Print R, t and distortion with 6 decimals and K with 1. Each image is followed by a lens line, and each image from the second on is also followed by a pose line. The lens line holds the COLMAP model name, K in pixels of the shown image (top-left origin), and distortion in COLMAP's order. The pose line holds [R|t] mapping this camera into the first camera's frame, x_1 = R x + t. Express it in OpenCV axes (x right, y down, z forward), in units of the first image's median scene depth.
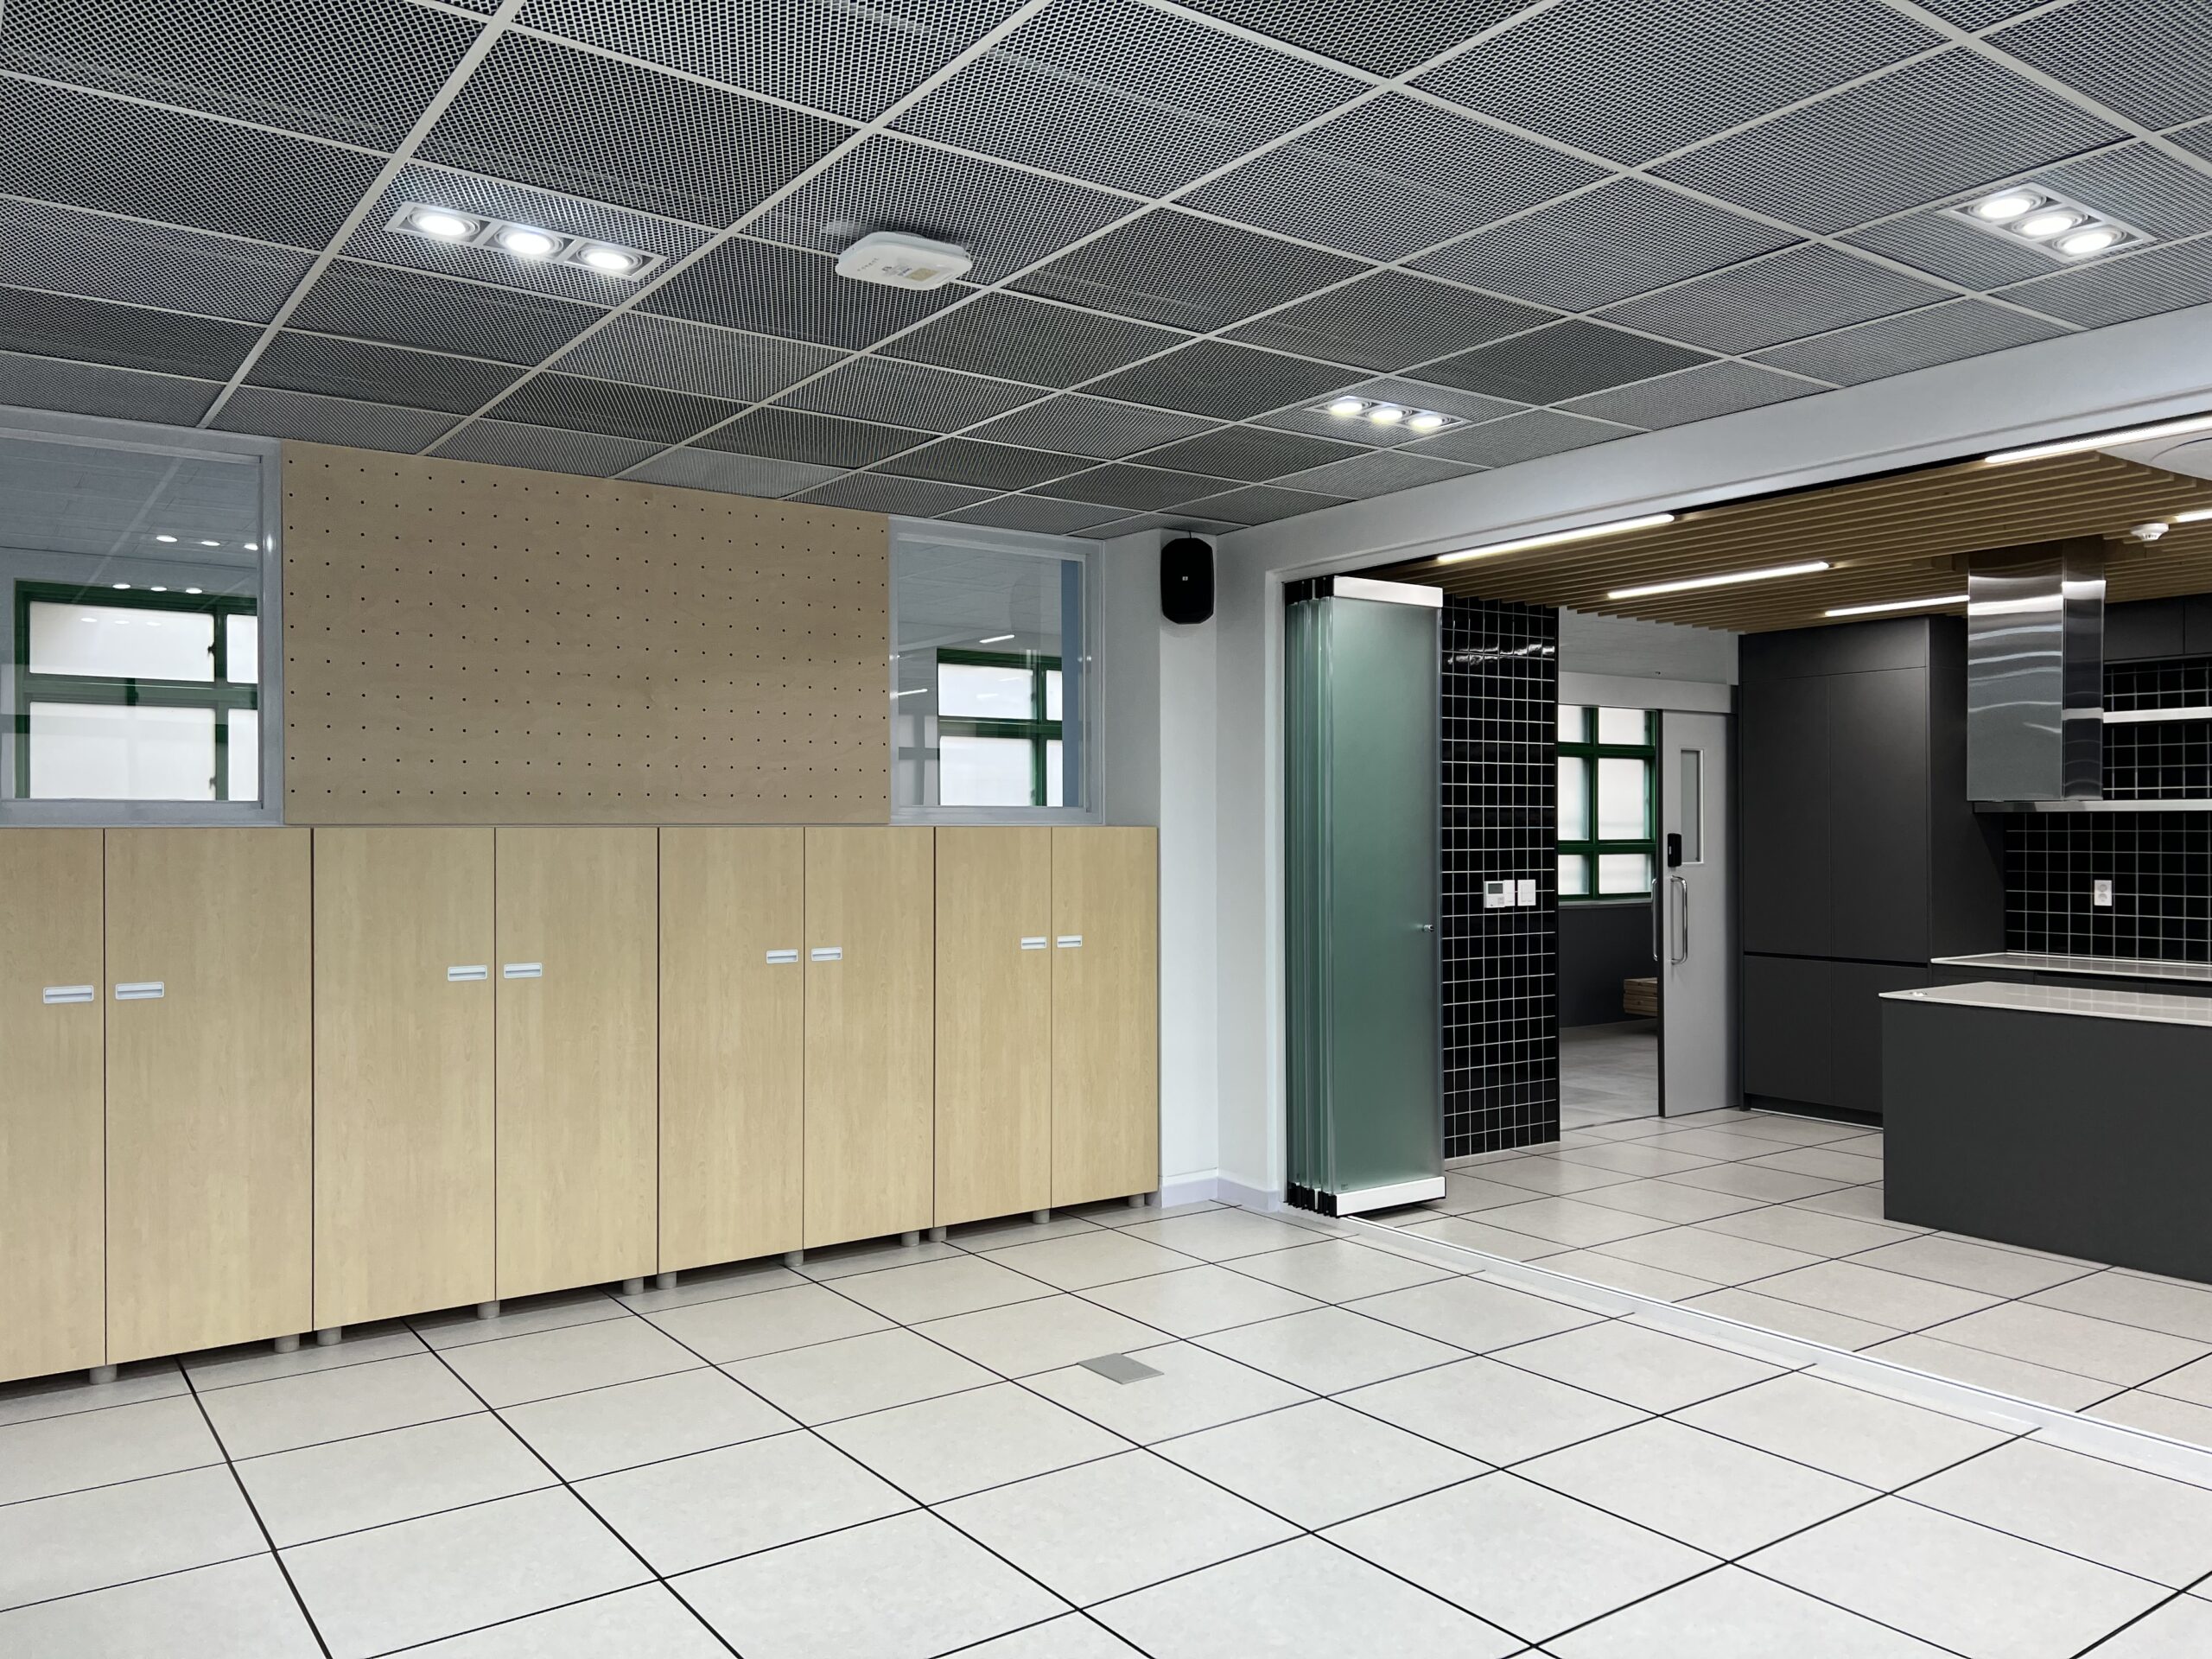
lens RADIAL K [[1664.6, 0, 1106.0], [0, 1664.6, 829.5], [0, 0, 1]] dist [0.098492, -0.101221]
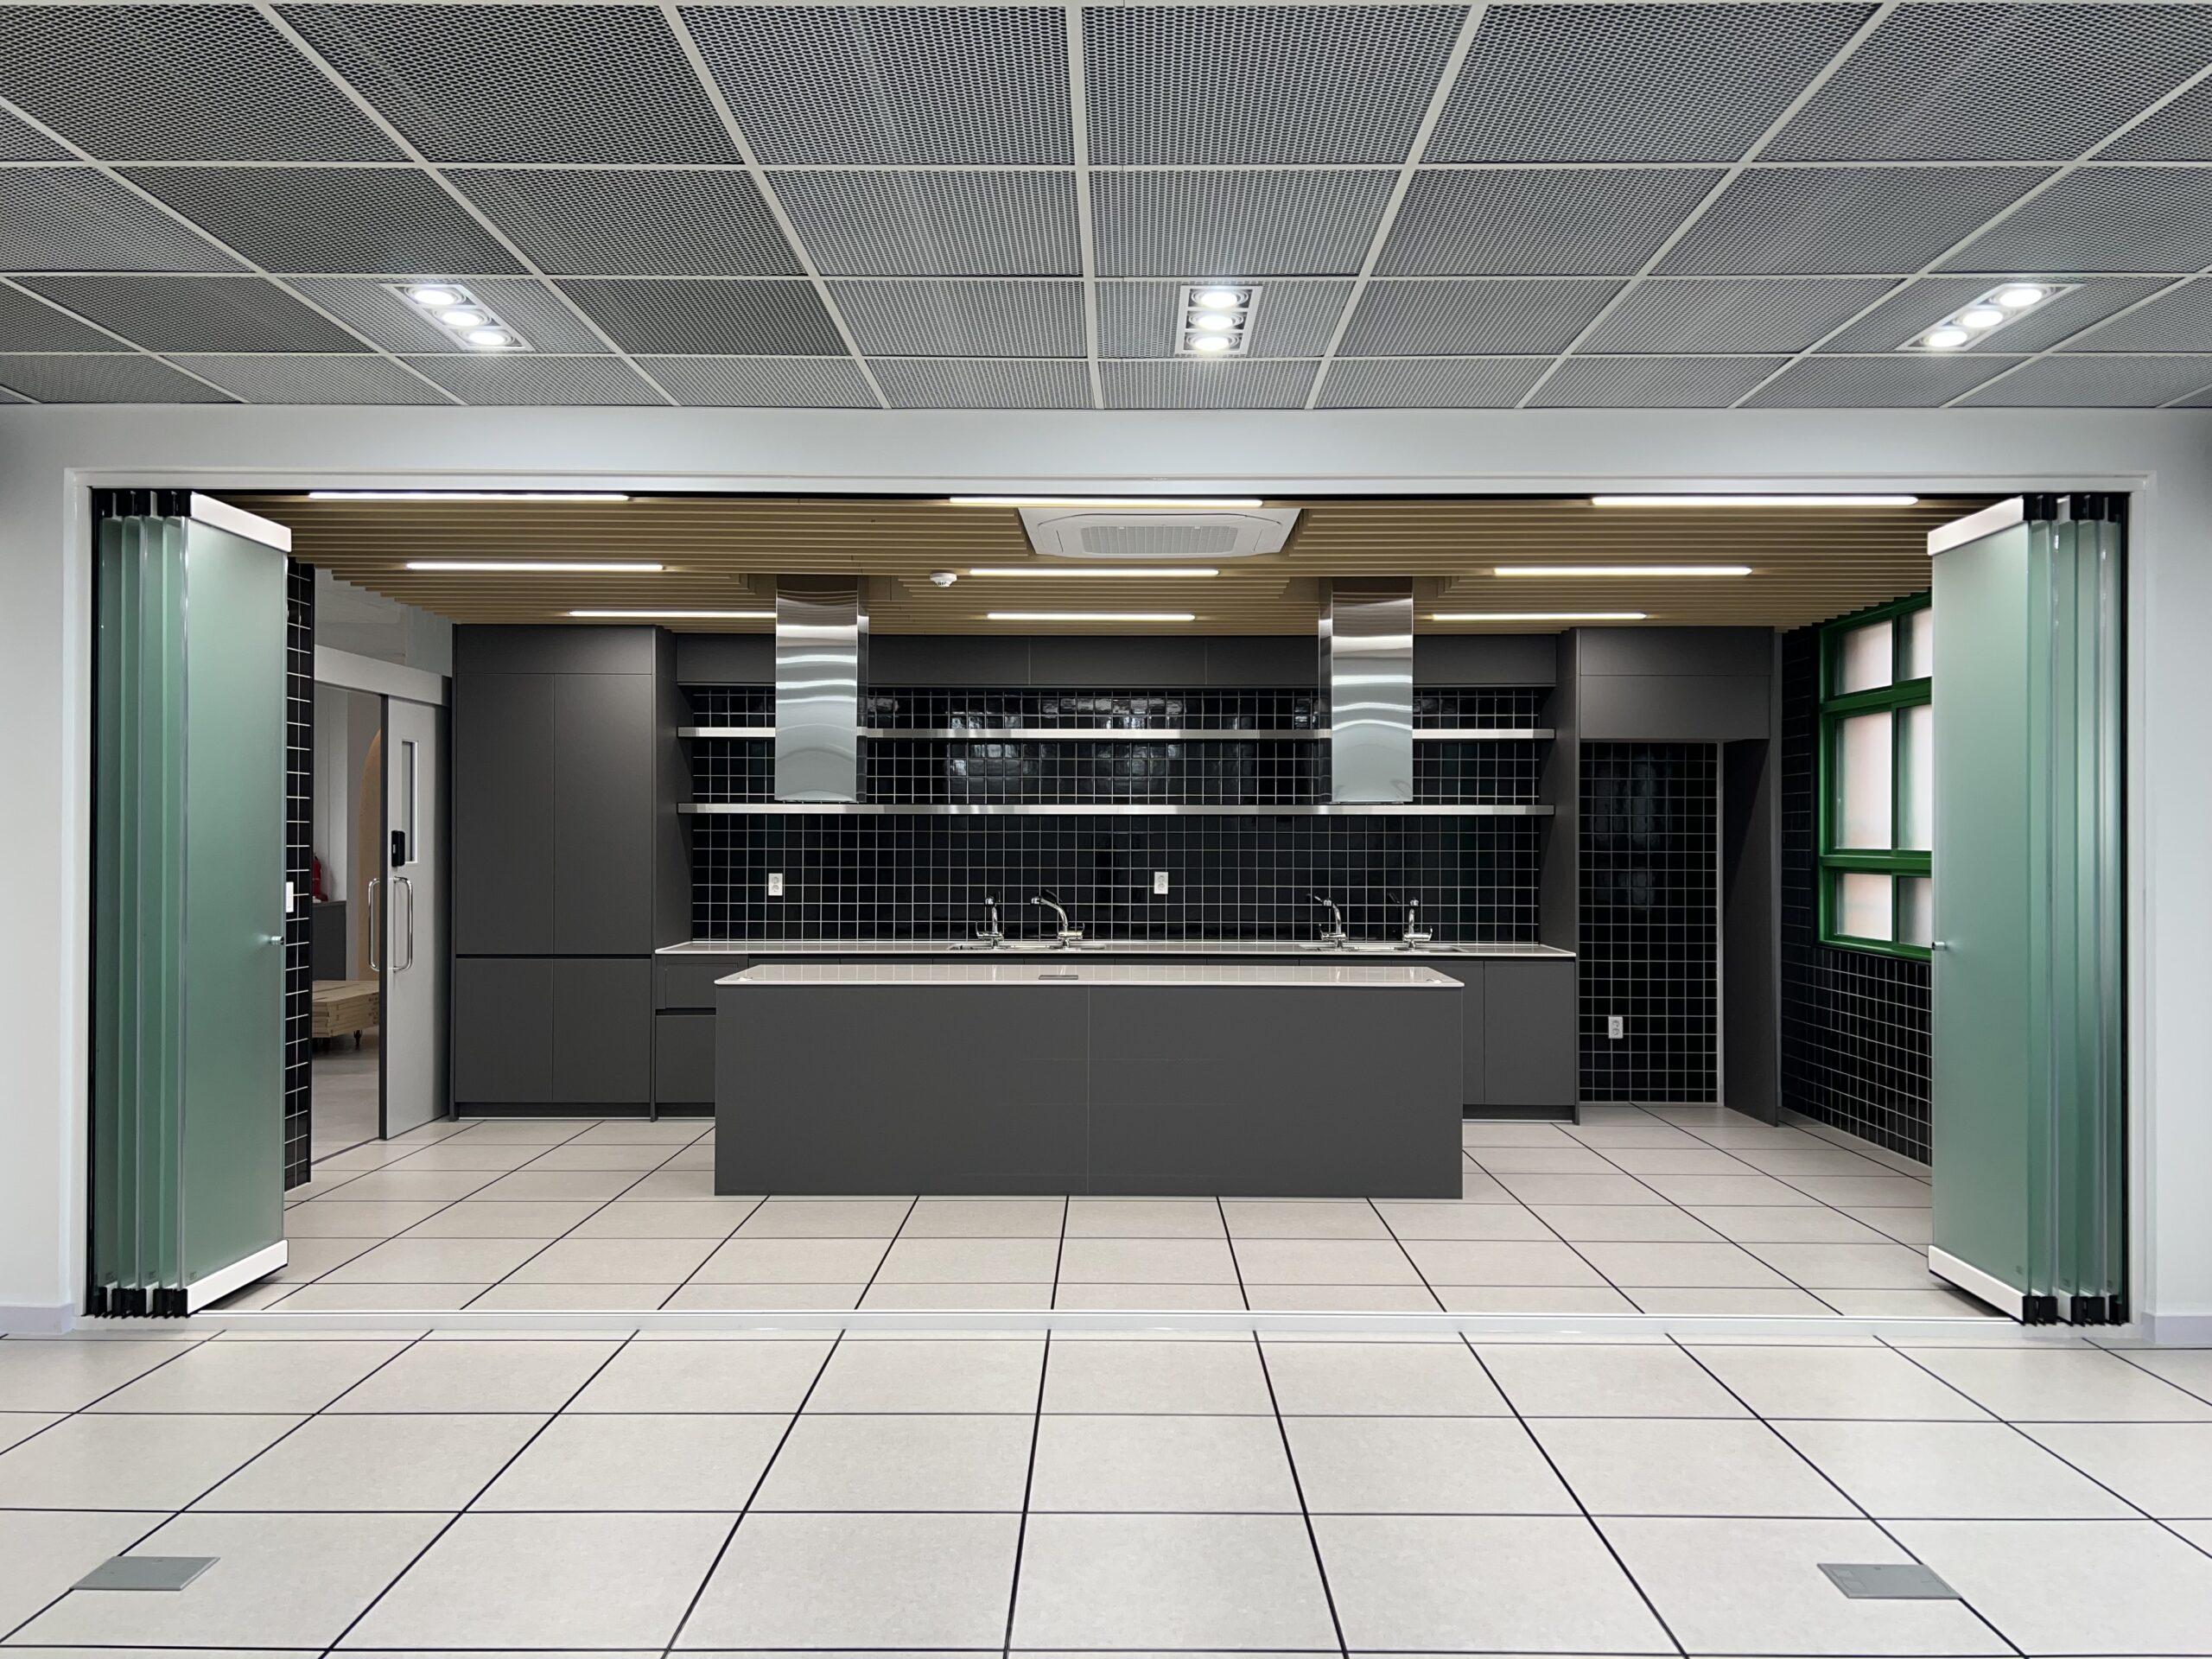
lens RADIAL K [[1664.6, 0, 1106.0], [0, 1664.6, 829.5], [0, 0, 1]] dist [0.098492, -0.101221]
pose [[0.600699, 0.008504, 0.799430, -0.201965], [-0.004920, 0.999964, -0.006940, 0.007468], [-0.799460, 0.000236, 0.600719, 0.155133]]
